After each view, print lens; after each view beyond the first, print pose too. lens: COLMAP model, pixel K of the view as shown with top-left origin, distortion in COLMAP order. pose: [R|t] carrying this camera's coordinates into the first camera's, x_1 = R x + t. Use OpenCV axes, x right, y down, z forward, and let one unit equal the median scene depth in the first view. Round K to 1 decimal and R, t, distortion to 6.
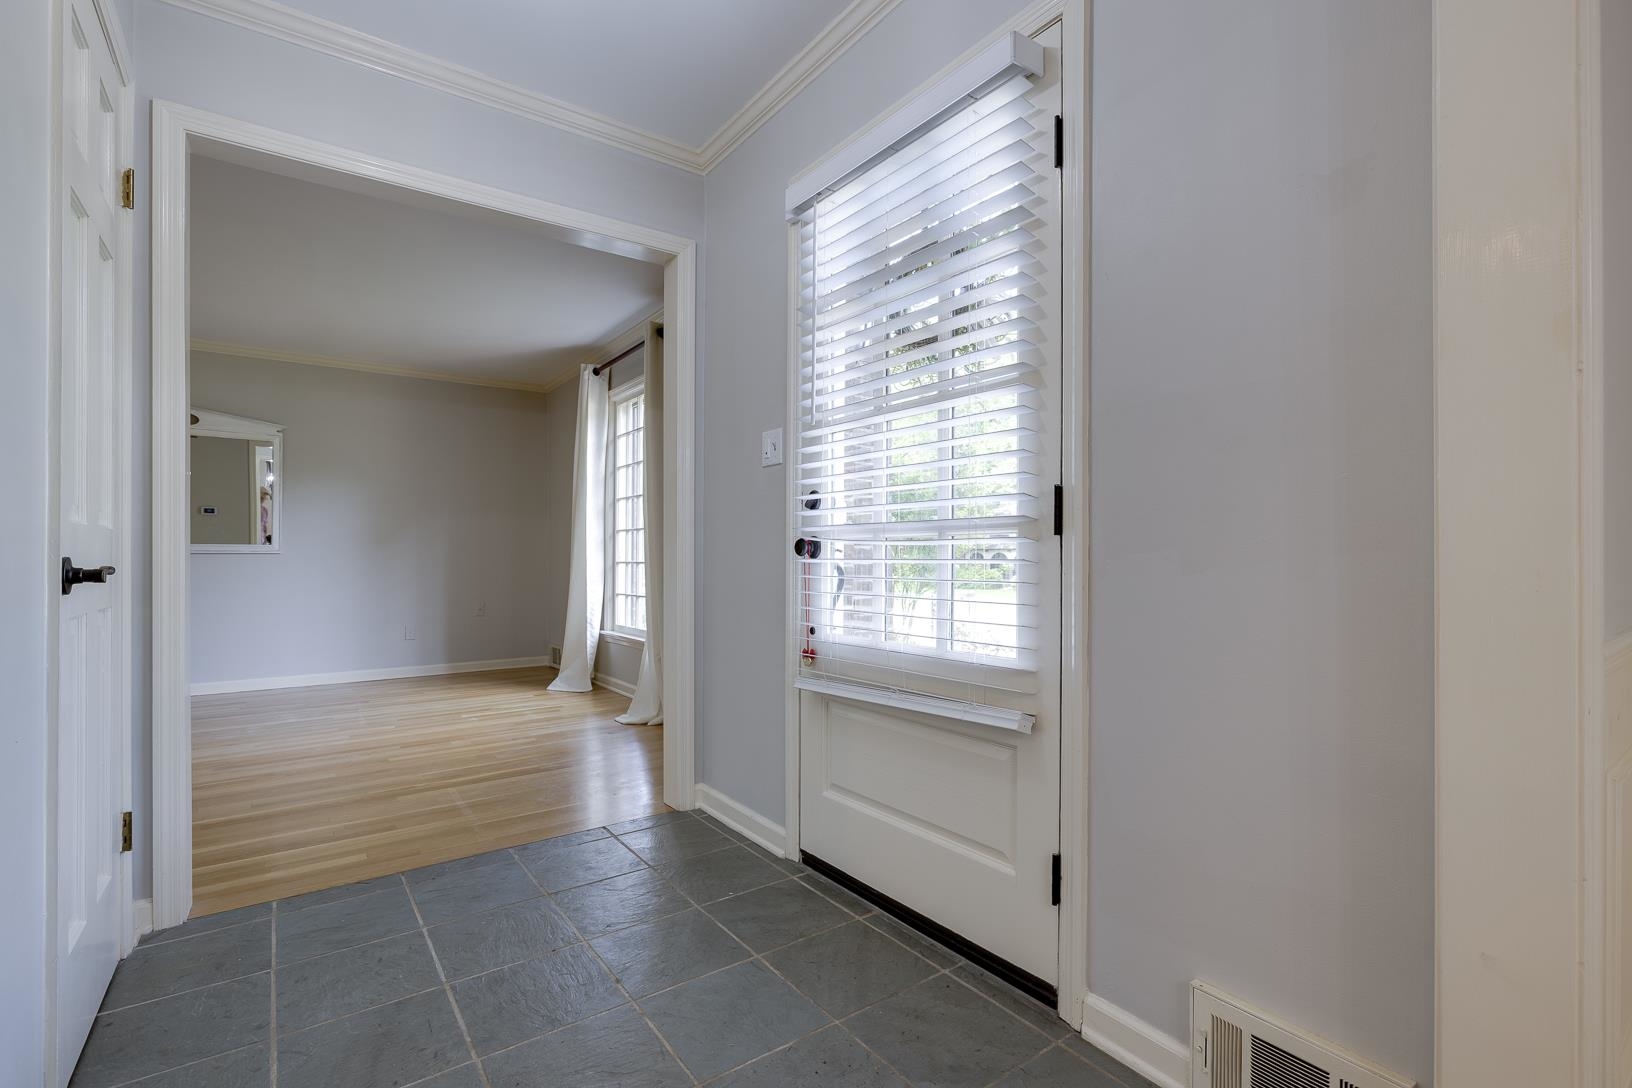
lens RADIAL K [[726.9, 0, 821.1], [0, 726.9, 551.1], [0, 0, 1]] dist [-0.042683, -0.000032]
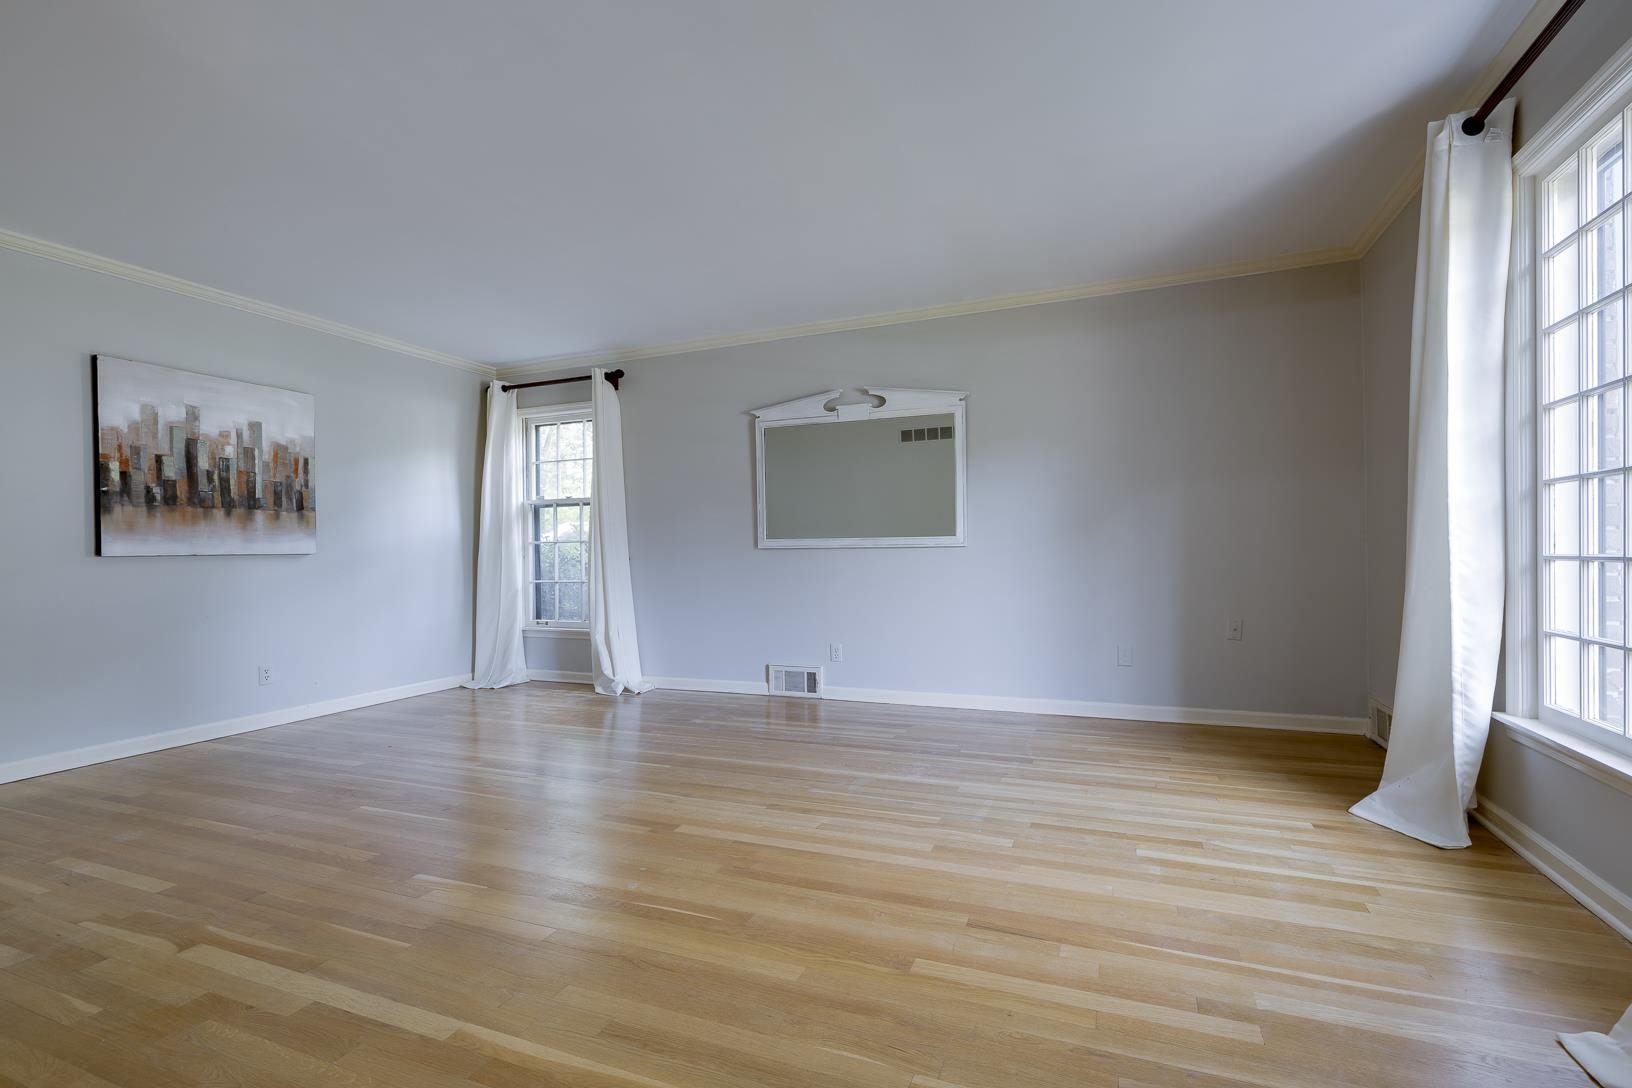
lens RADIAL K [[685.5, 0, 814.7], [0, 685.5, 553.8], [0, 0, 1]] dist [0.001914, 0.000085]
pose [[0.475650, -0.002631, -0.879631, -0.135025], [0.021924, 0.999720, 0.008865, 0.000869], [0.879361, -0.023502, 0.475575, 0.444174]]
